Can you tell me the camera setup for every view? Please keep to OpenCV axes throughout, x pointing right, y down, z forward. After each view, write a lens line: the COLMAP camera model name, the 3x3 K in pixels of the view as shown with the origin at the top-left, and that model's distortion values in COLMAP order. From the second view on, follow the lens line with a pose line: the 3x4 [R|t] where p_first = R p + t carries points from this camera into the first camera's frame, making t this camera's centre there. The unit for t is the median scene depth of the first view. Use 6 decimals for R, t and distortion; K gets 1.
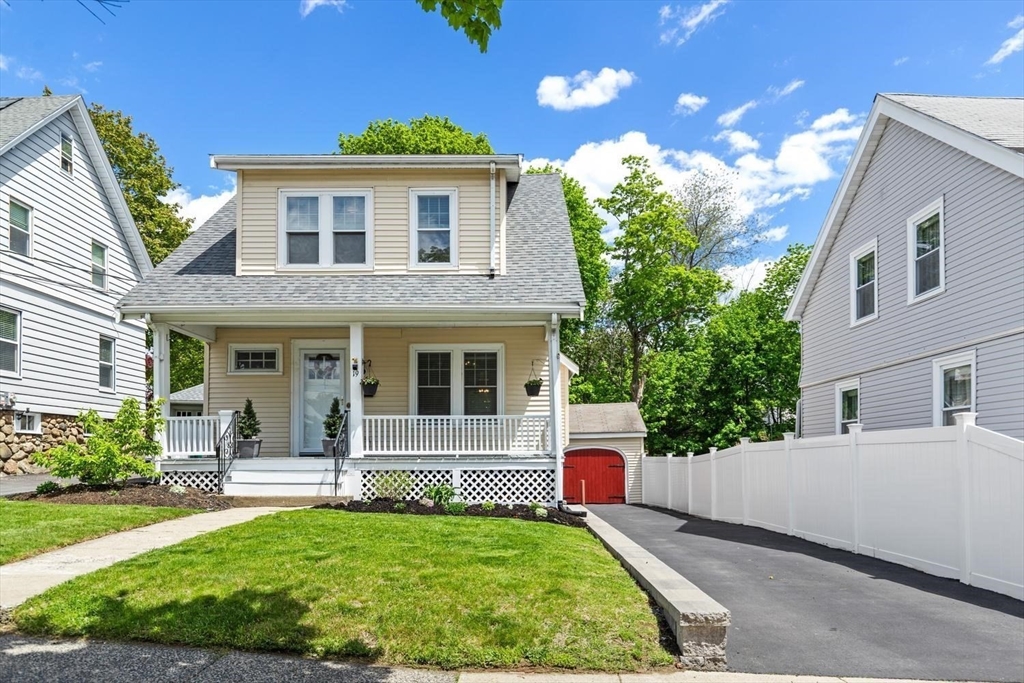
lens RADIAL K [[690.8, 0, 509.5], [0, 690.8, 351.4], [0, 0, 1]] dist [0.005981, -0.009735]
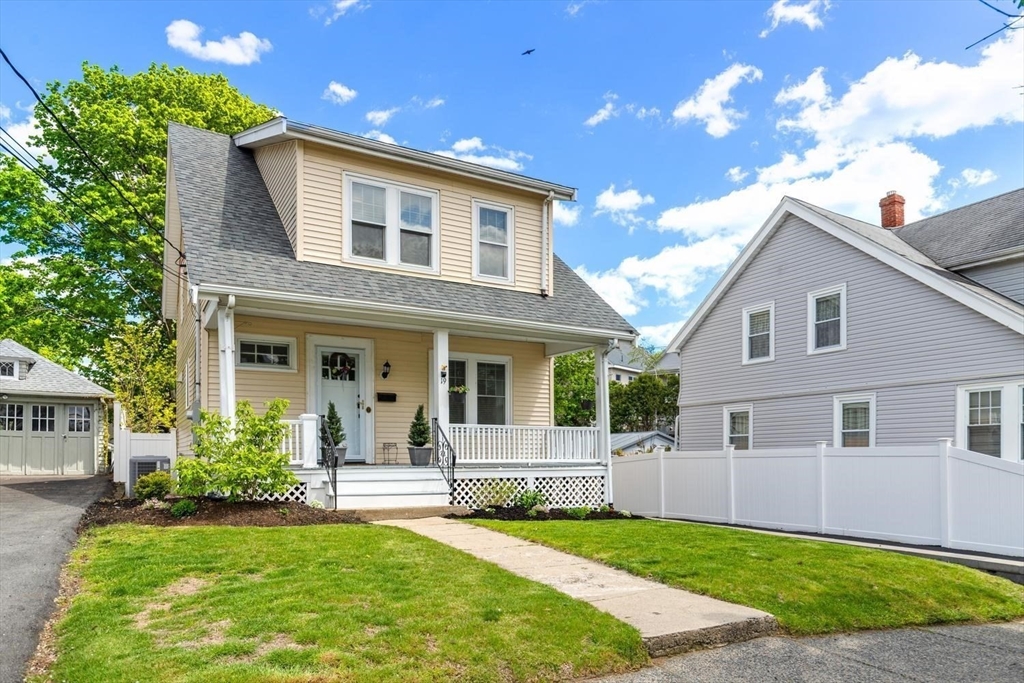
lens RADIAL K [[739.0, 0, 509.8], [0, 739.0, 344.1], [0, 0, 1]] dist [0.038868, -0.001151]
pose [[0.837479, 0.082353, 0.540229, -0.656957], [-0.078157, 0.996467, -0.030741, 0.004866], [-0.540852, -0.016478, 0.840956, 0.059594]]
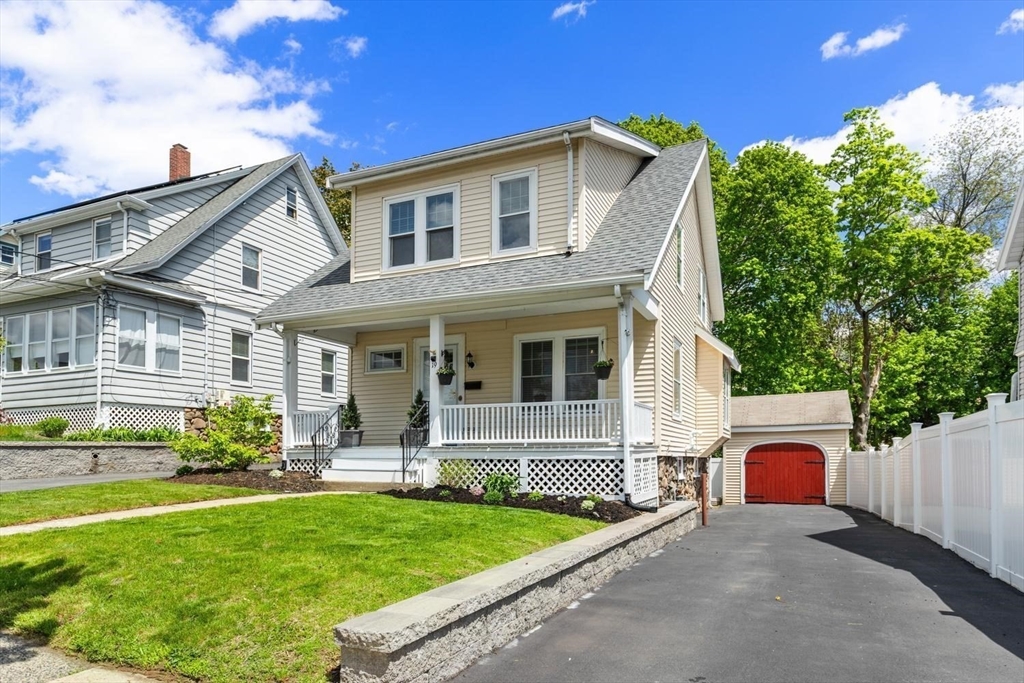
lens RADIAL K [[648.3, 0, 501.1], [0, 648.3, 378.2], [0, 0, 1]] dist [0.006860, -0.004839]
pose [[0.911563, -0.045653, -0.408619, 0.232463], [0.058126, 0.998144, 0.018154, 0.036005], [0.407032, -0.040300, 0.912525, 0.147464]]
